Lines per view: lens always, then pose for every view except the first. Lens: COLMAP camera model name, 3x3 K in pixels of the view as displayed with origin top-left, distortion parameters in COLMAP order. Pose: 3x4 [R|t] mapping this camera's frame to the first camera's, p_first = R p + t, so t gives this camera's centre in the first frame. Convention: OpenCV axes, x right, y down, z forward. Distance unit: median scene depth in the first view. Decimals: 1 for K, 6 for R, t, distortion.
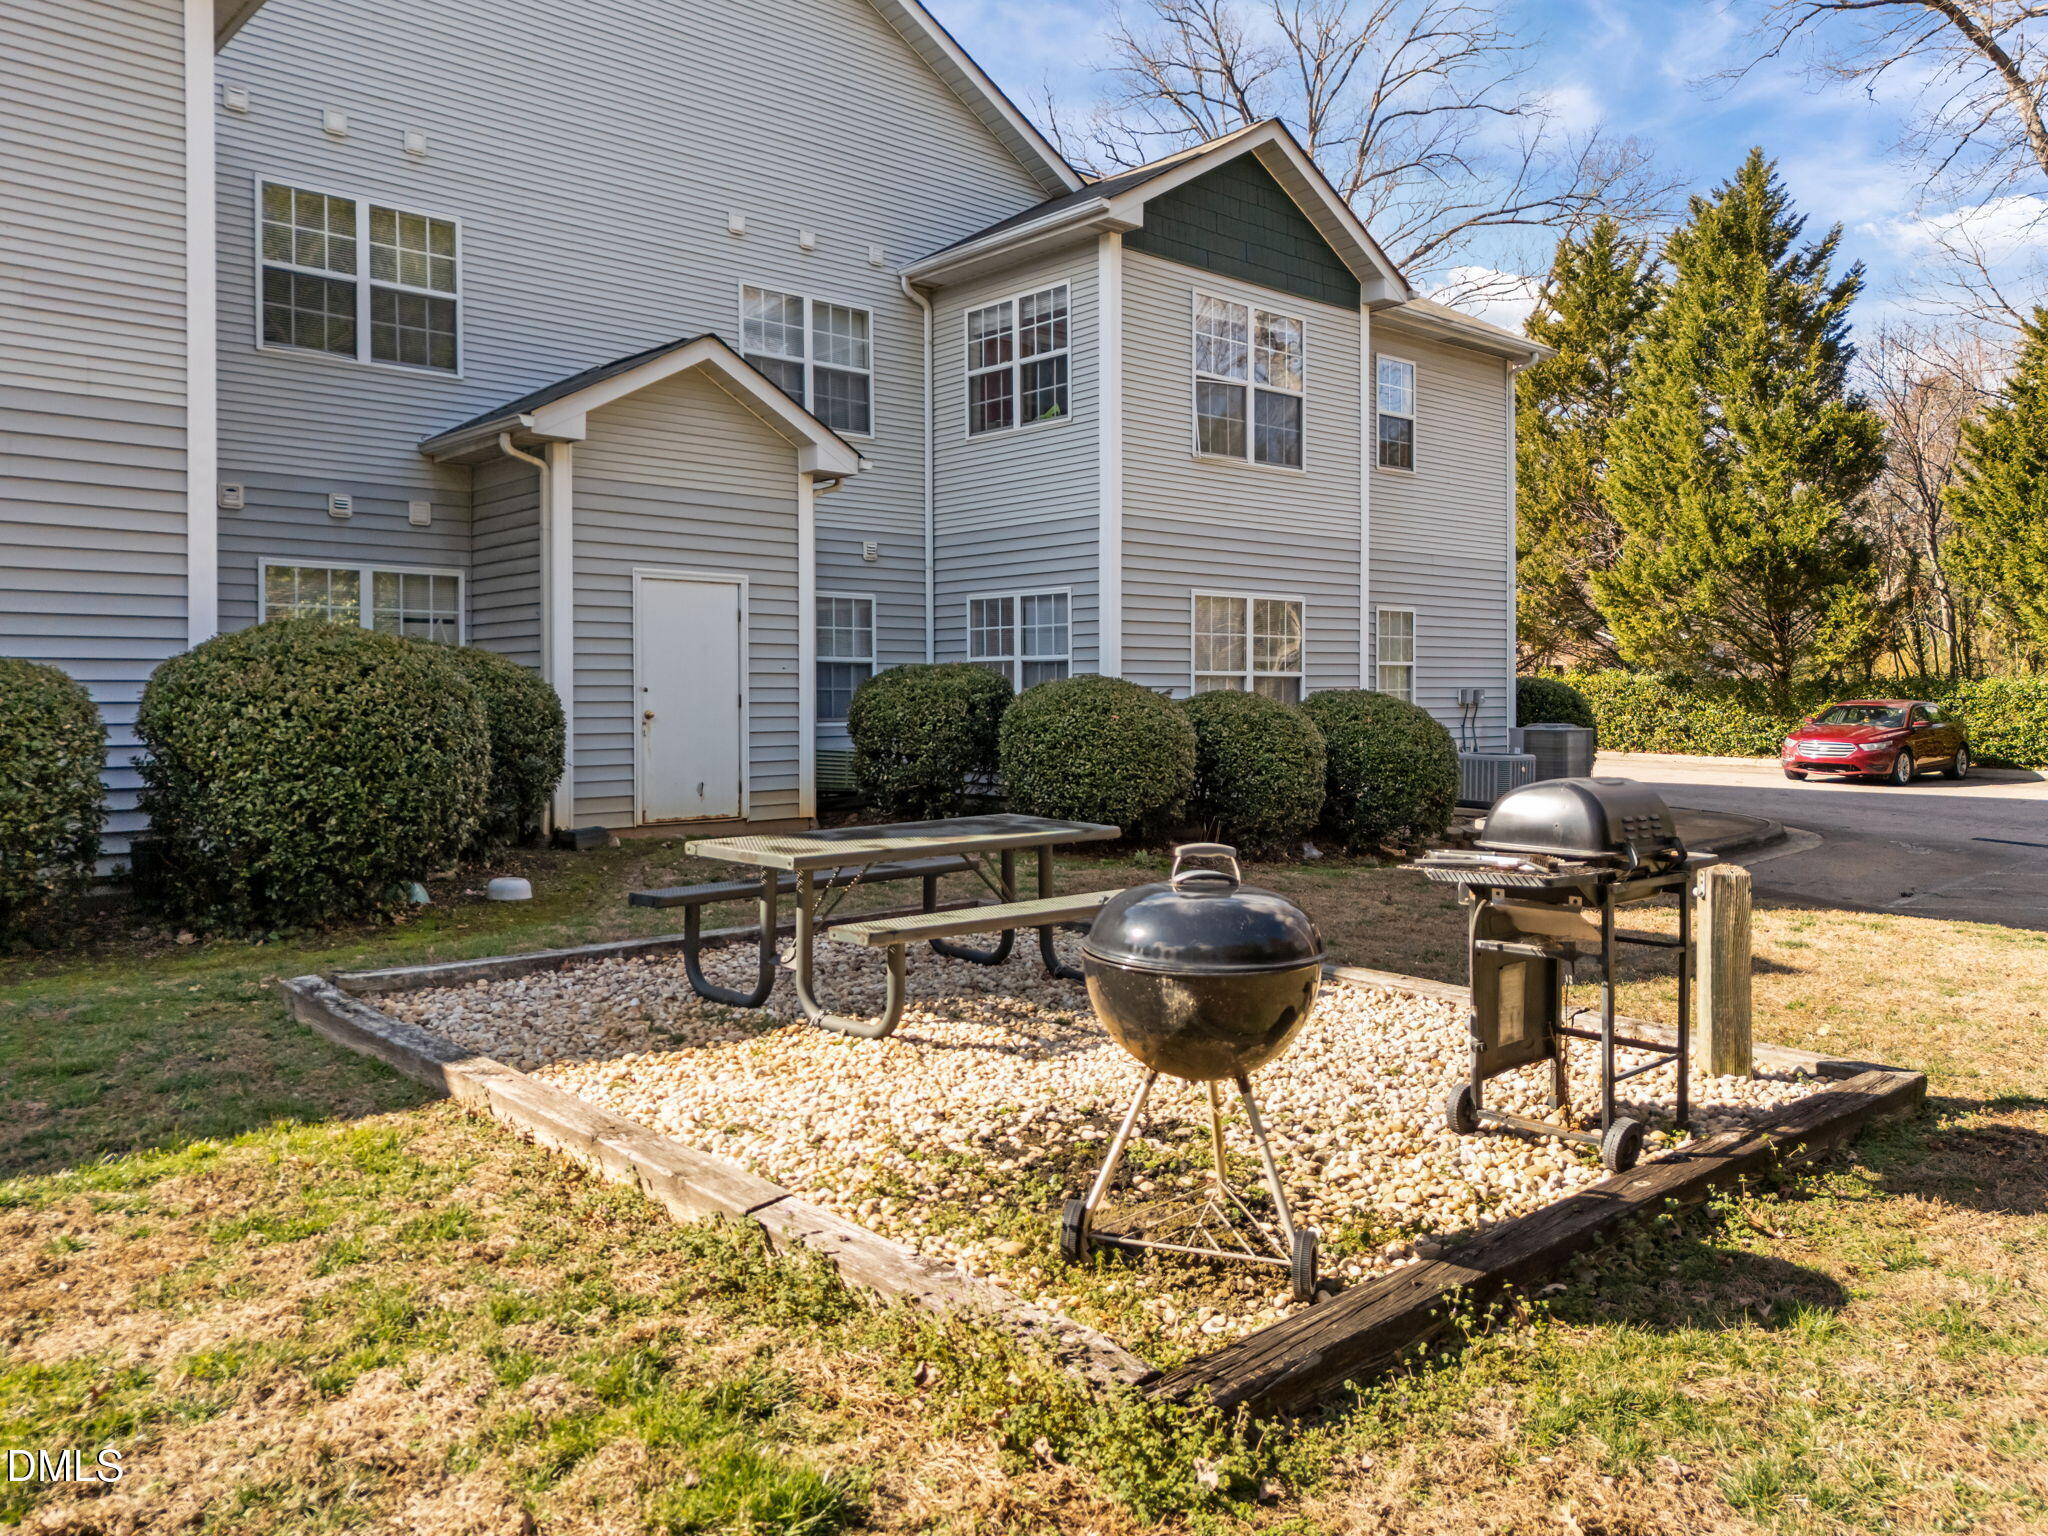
lens RADIAL K [[1511.9, 0, 1026.4], [0, 1511.9, 727.6], [0, 0, 1]] dist [0.140927, 0.001606]
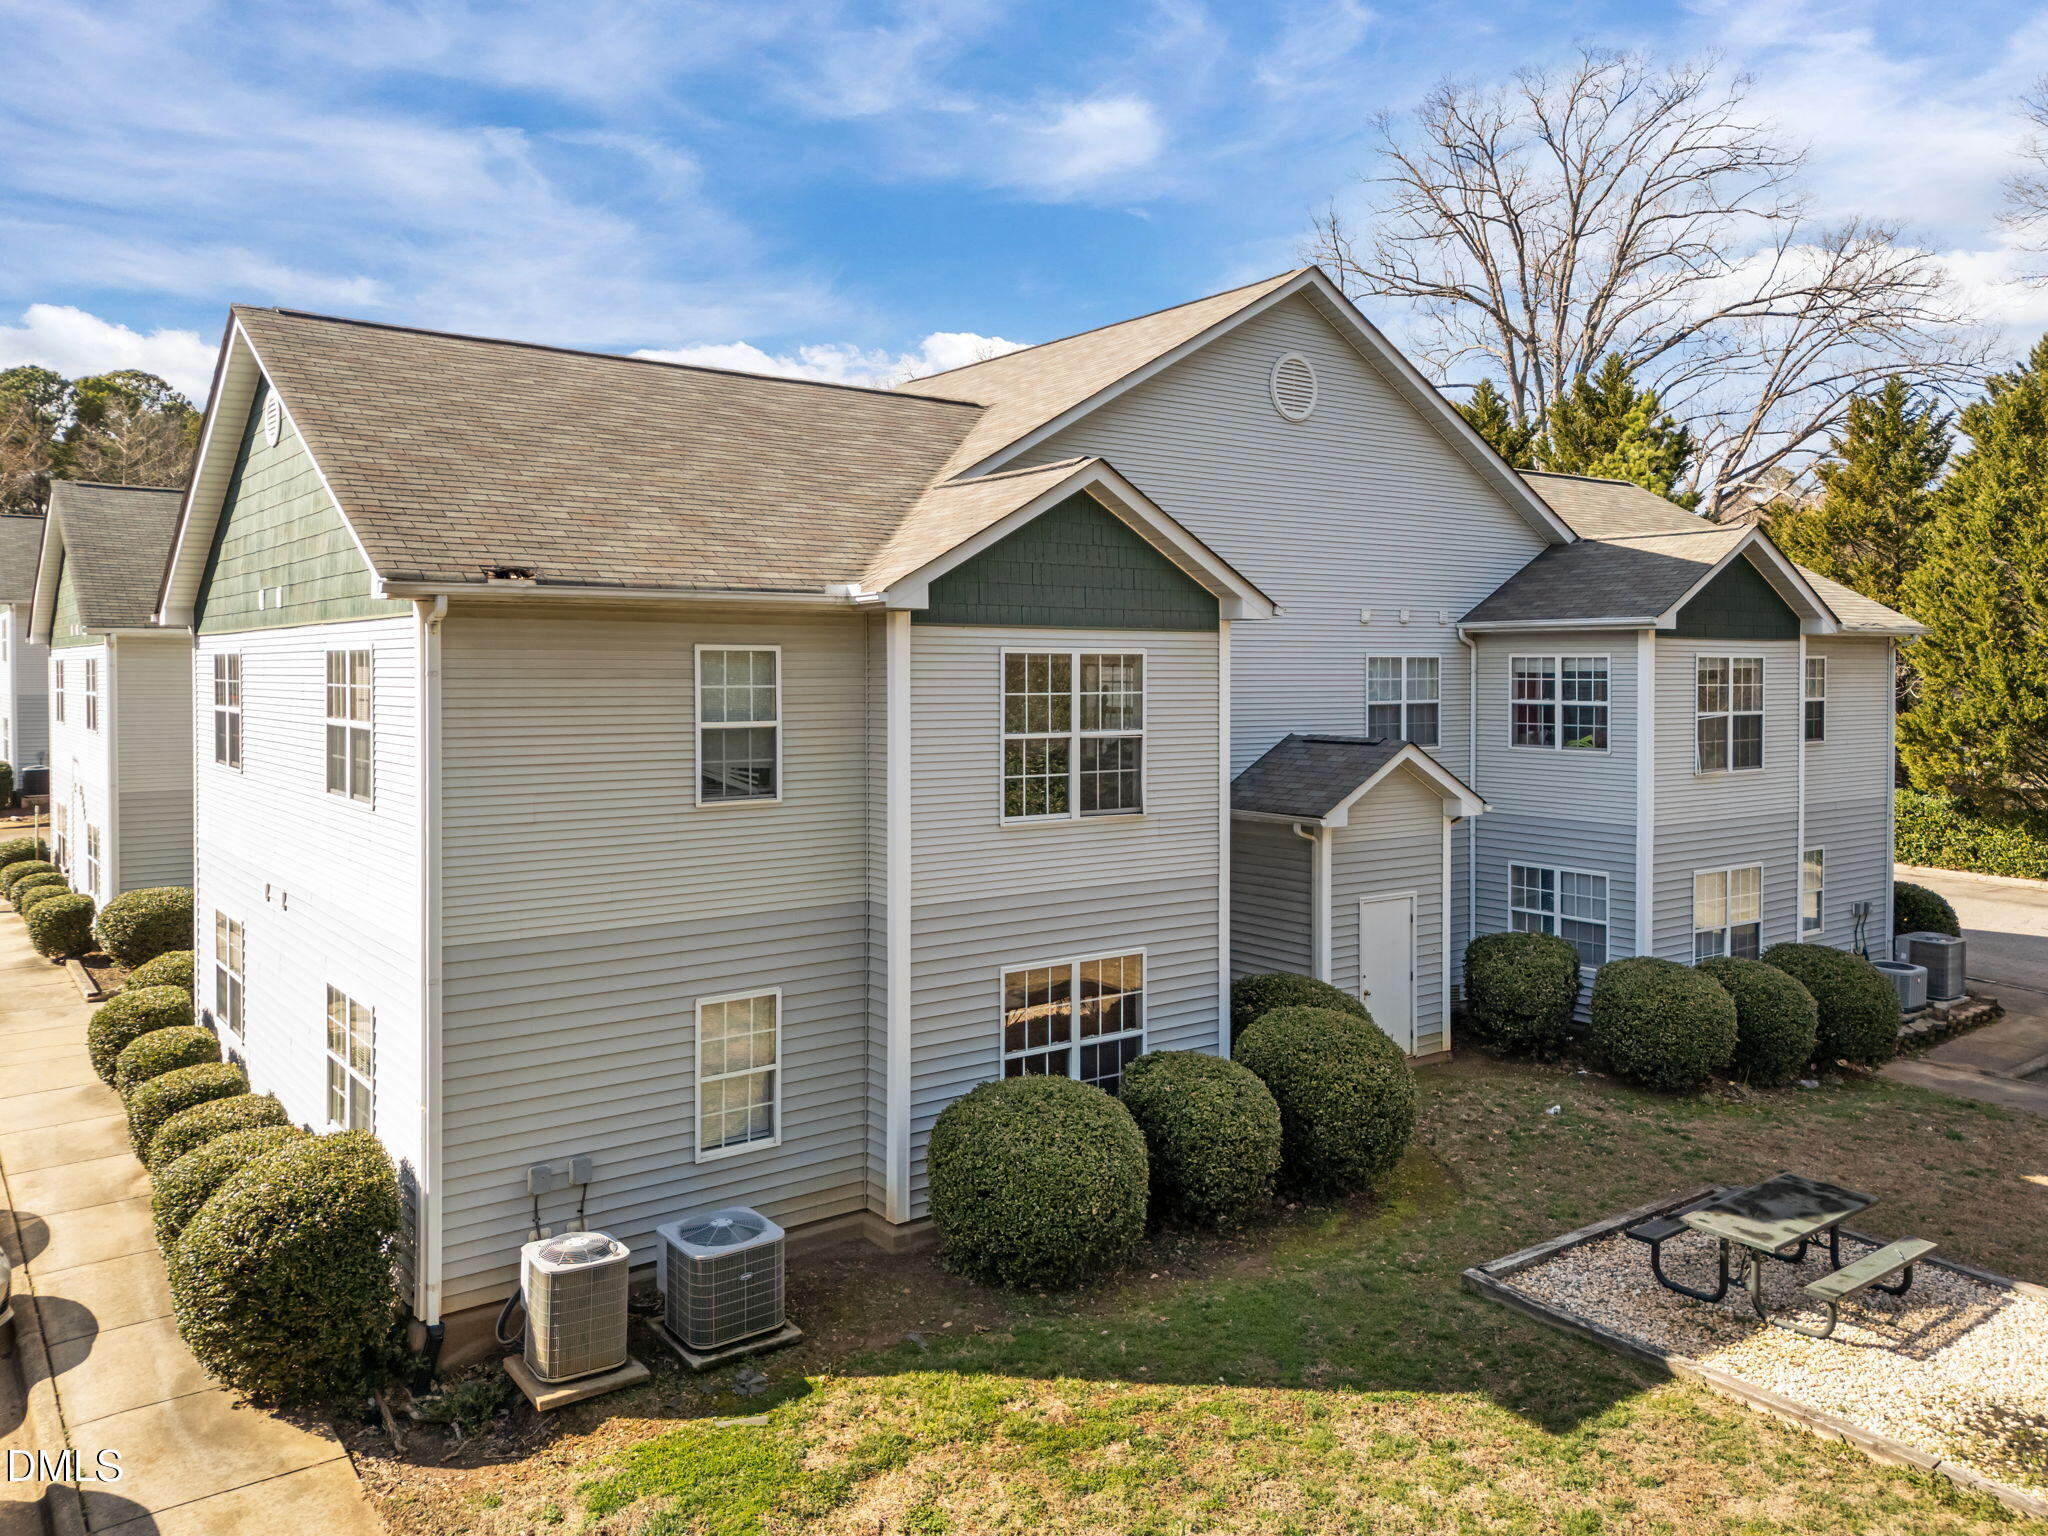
lens RADIAL K [[1496.8, 0, 1024.0], [0, 1496.8, 768.0], [0, 0, 1]] dist [0.062954, -0.000042]
pose [[0.995056, 0.008929, -0.098917, -0.164669], [-0.004752, 0.999090, 0.042388, -0.109786], [0.099205, -0.041709, 0.994192, -0.192473]]
